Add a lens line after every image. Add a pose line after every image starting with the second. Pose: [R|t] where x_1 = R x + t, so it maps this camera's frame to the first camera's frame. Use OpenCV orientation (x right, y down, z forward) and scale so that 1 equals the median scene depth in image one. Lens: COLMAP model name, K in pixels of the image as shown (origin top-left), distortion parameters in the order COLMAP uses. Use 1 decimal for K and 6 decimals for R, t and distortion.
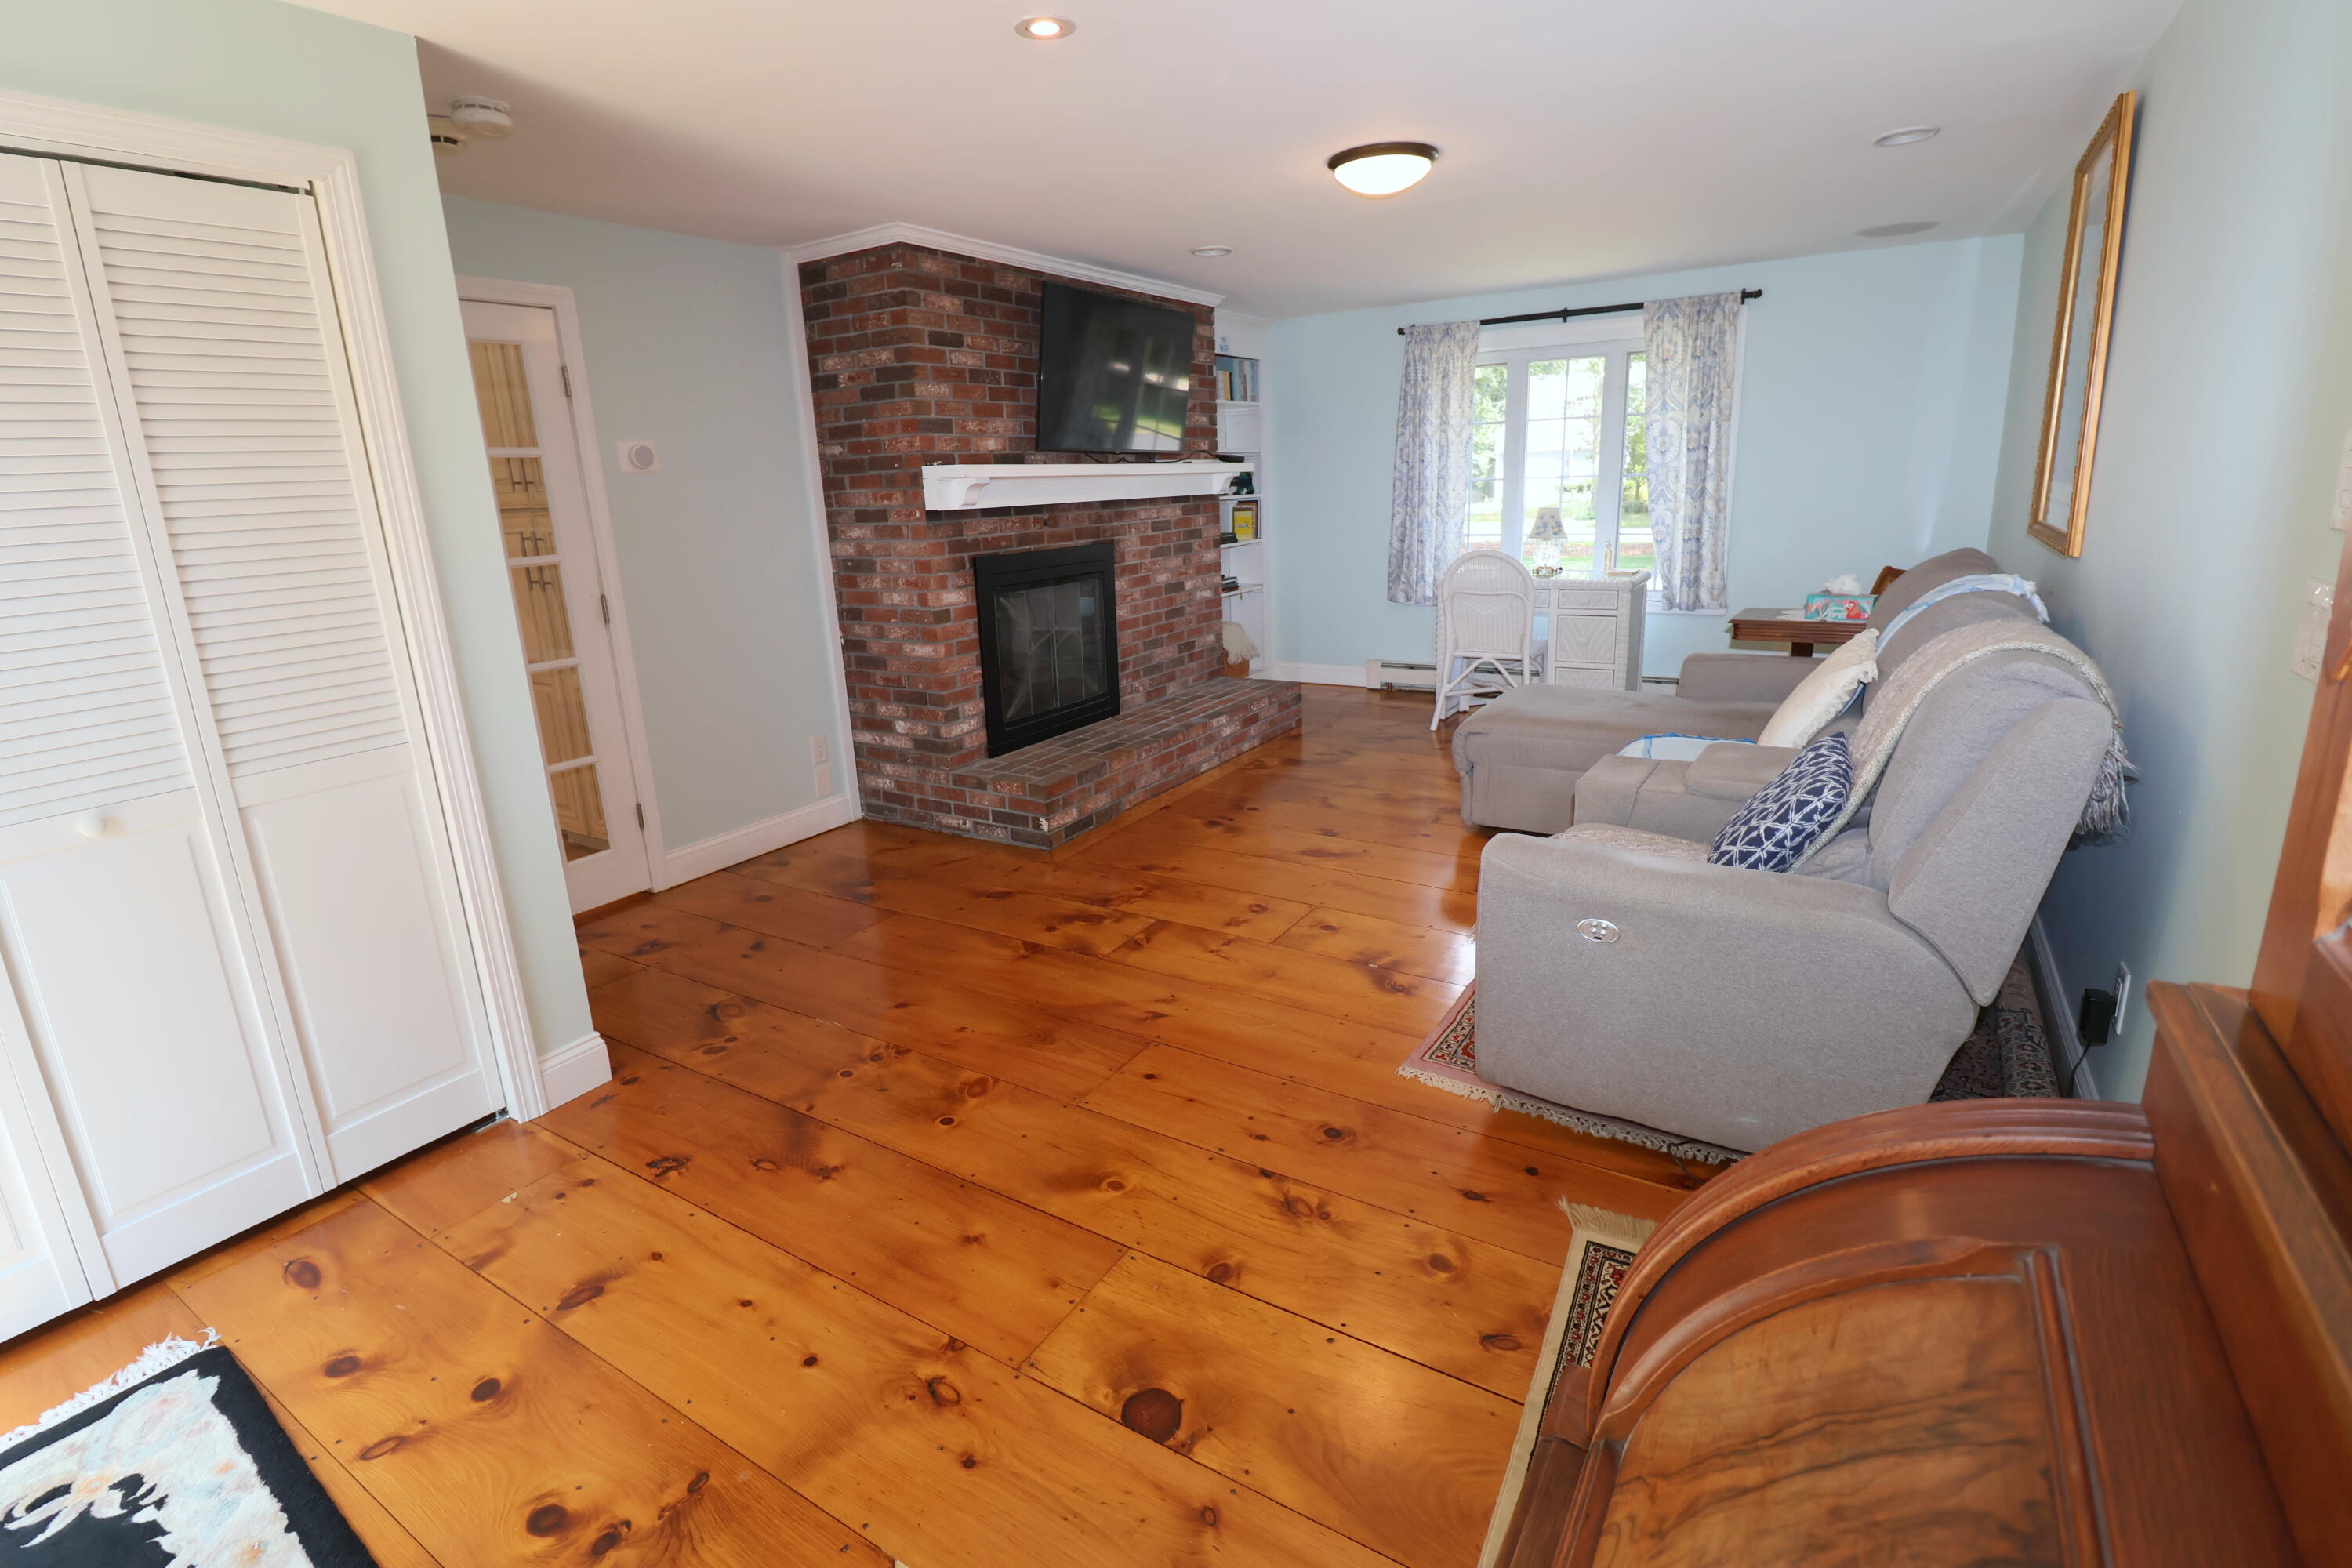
lens RADIAL K [[1083.0, 0, 1173.0], [0, 1083.0, 761.9], [0, 0, 1]] dist [-0.005463, -0.009818]
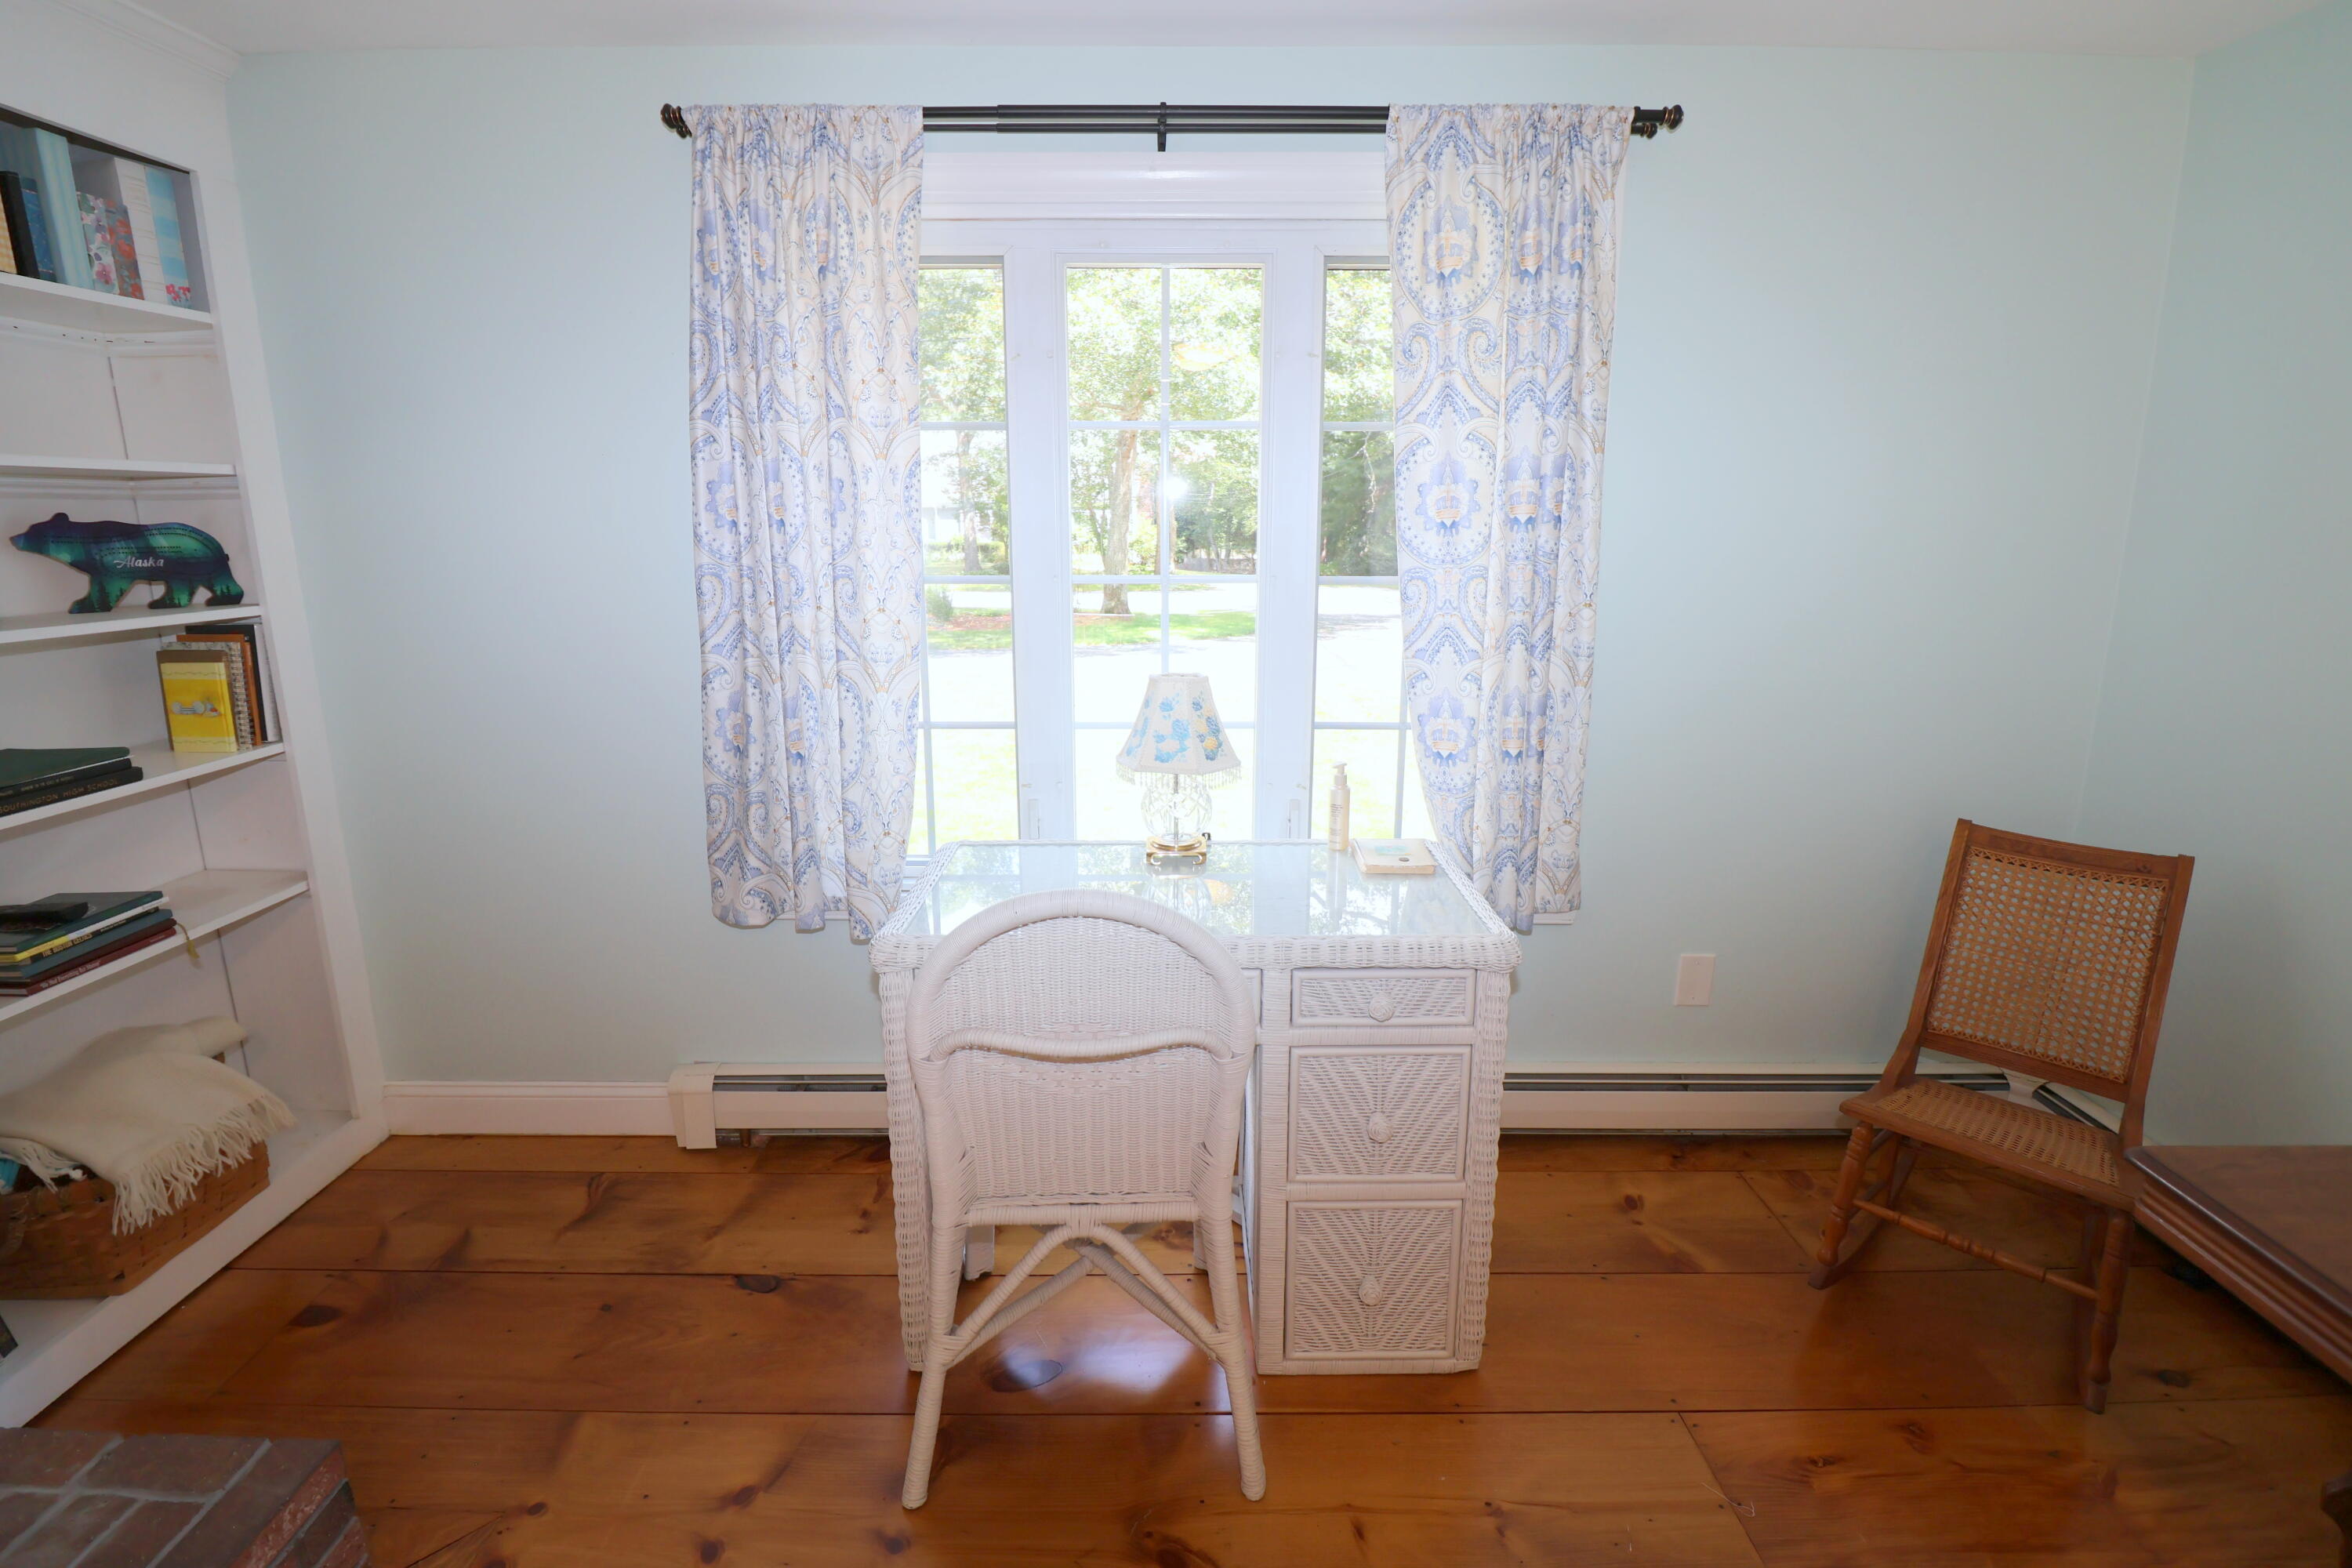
lens RADIAL K [[1083.0, 0, 1169.9], [0, 1083.0, 758.2], [0, 0, 1]] dist [-0.005463, -0.009818]
pose [[0.849230, -0.075487, 0.522599, 0.177464], [0.101814, 0.994565, -0.021790, -0.216333], [-0.518114, 0.071713, 0.852300, 0.764199]]
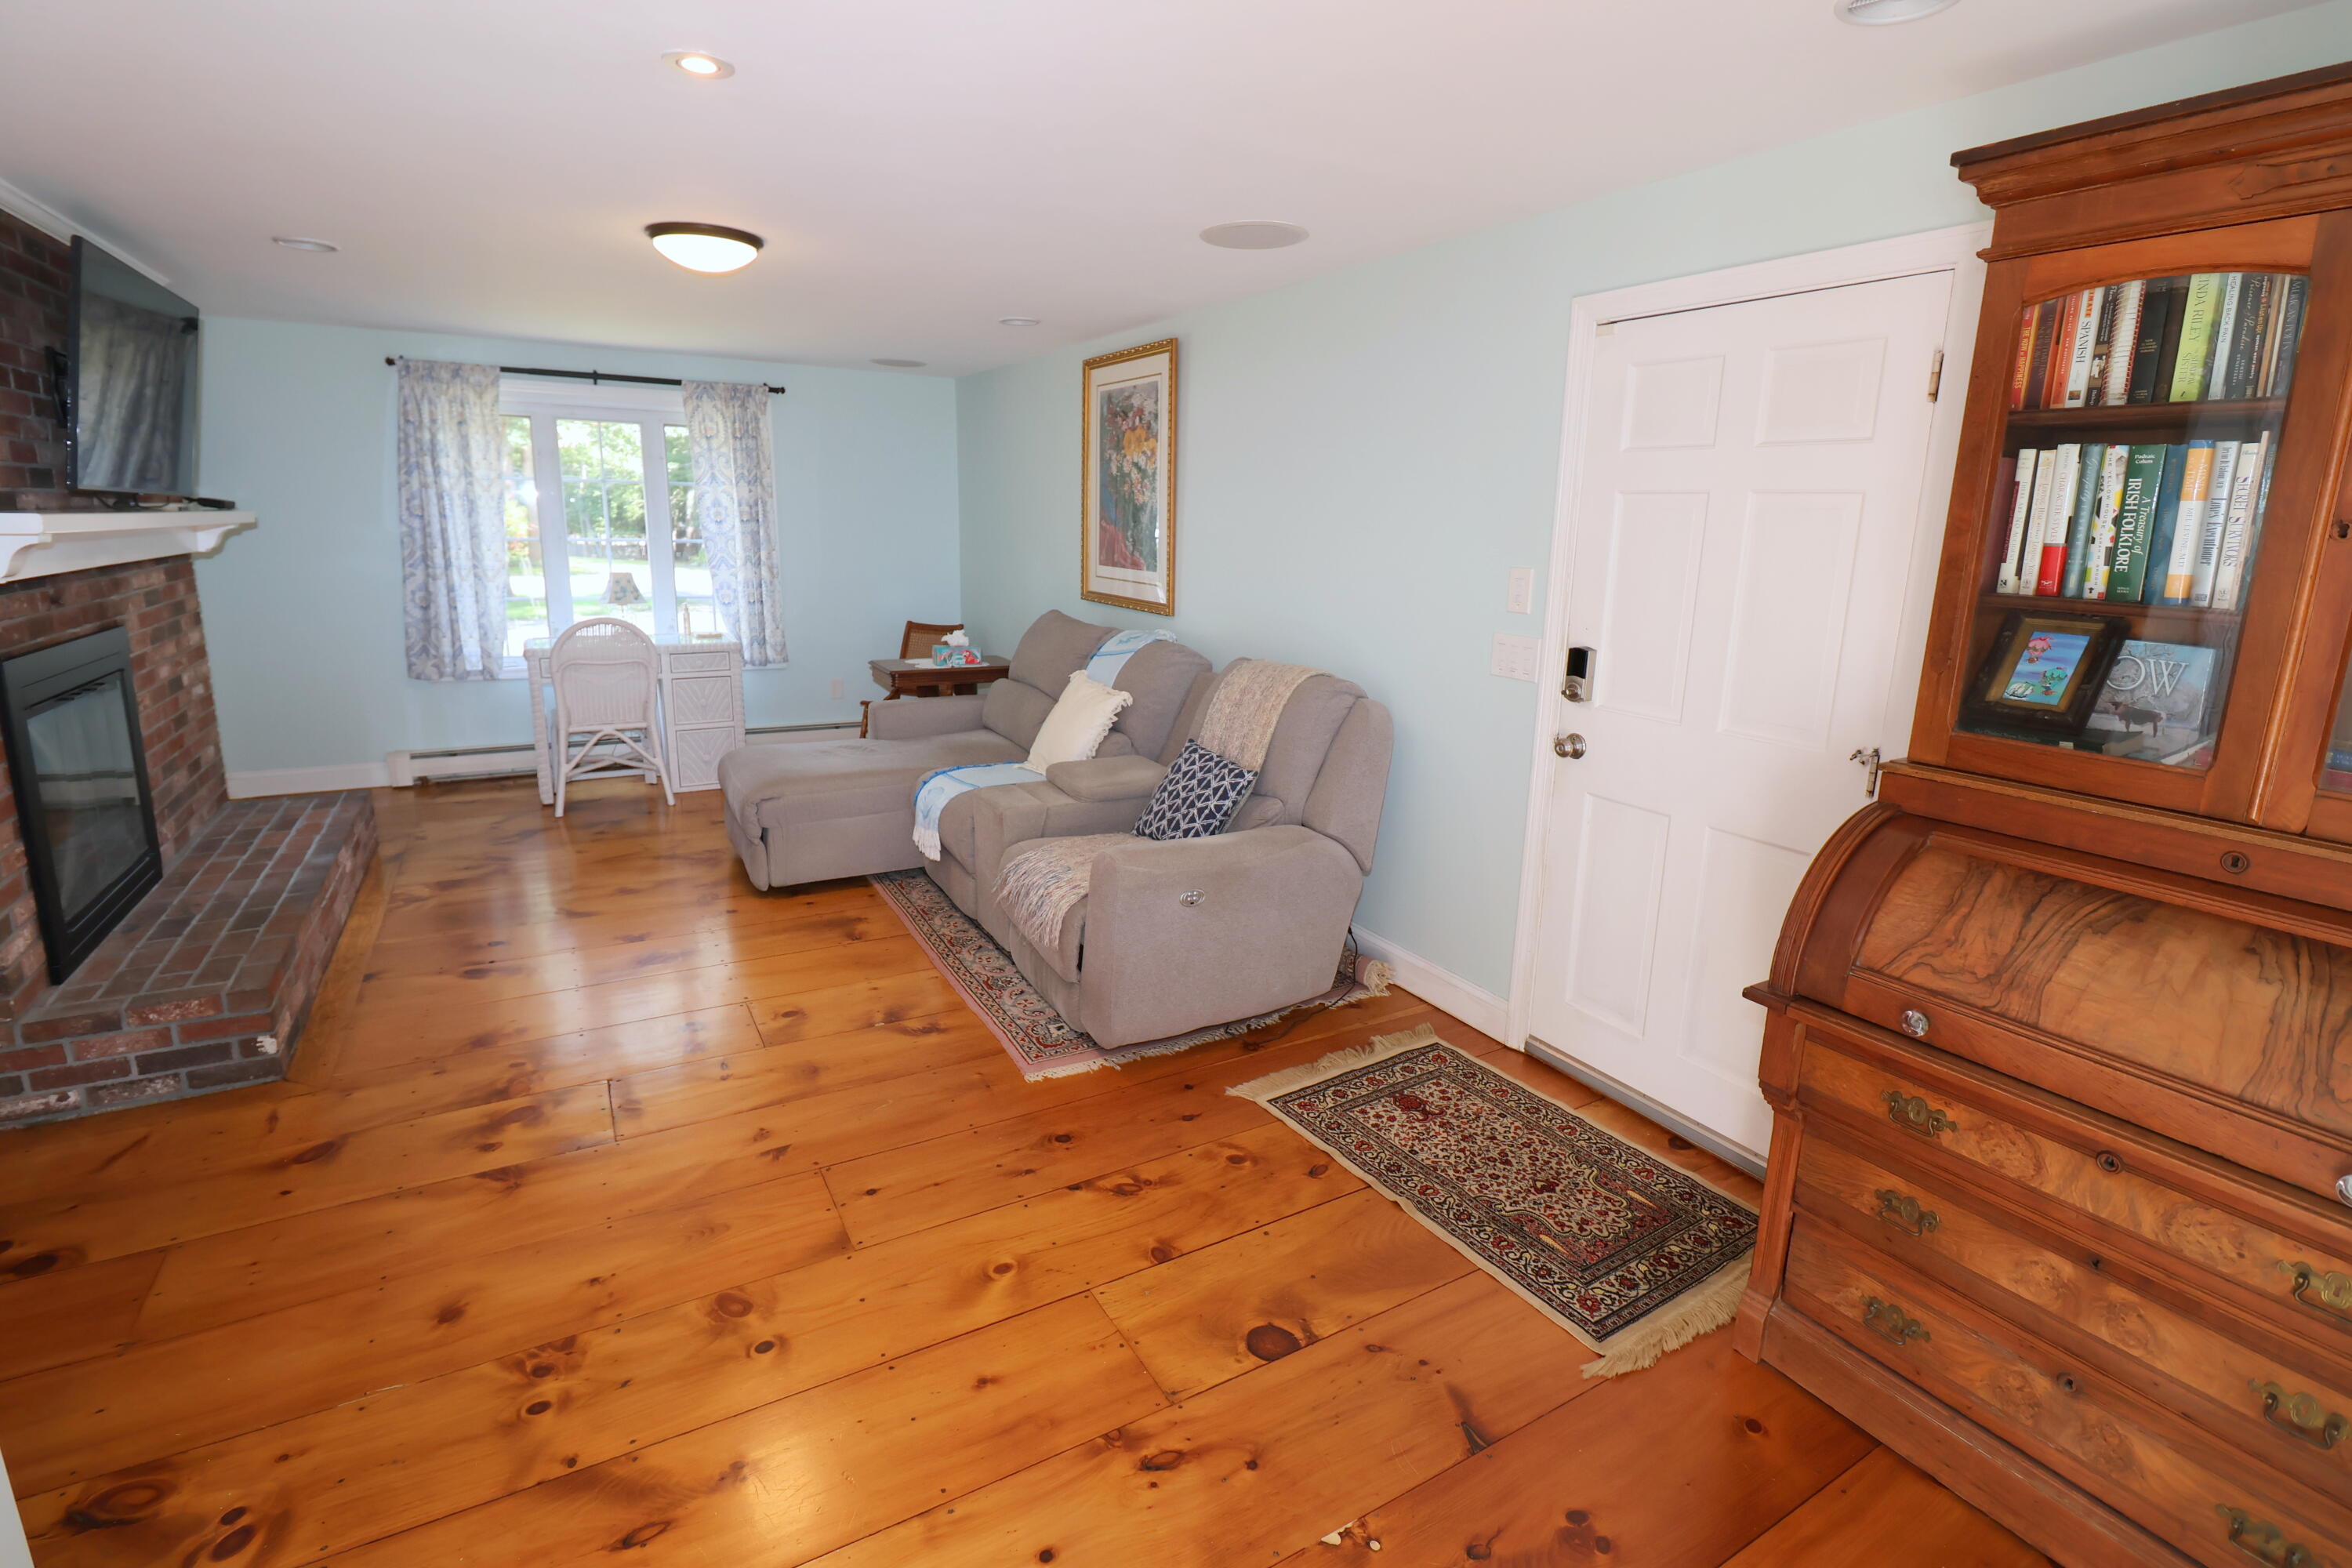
lens RADIAL K [[1083.0, 0, 1170.5], [0, 1083.0, 754.2], [0, 0, 1]] dist [-0.005463, -0.009818]
pose [[0.467977, -0.139721, 0.872626, -0.317116], [0.180582, 0.981707, 0.060343, -0.045065], [-0.865094, 0.129341, 0.484647, 0.125091]]
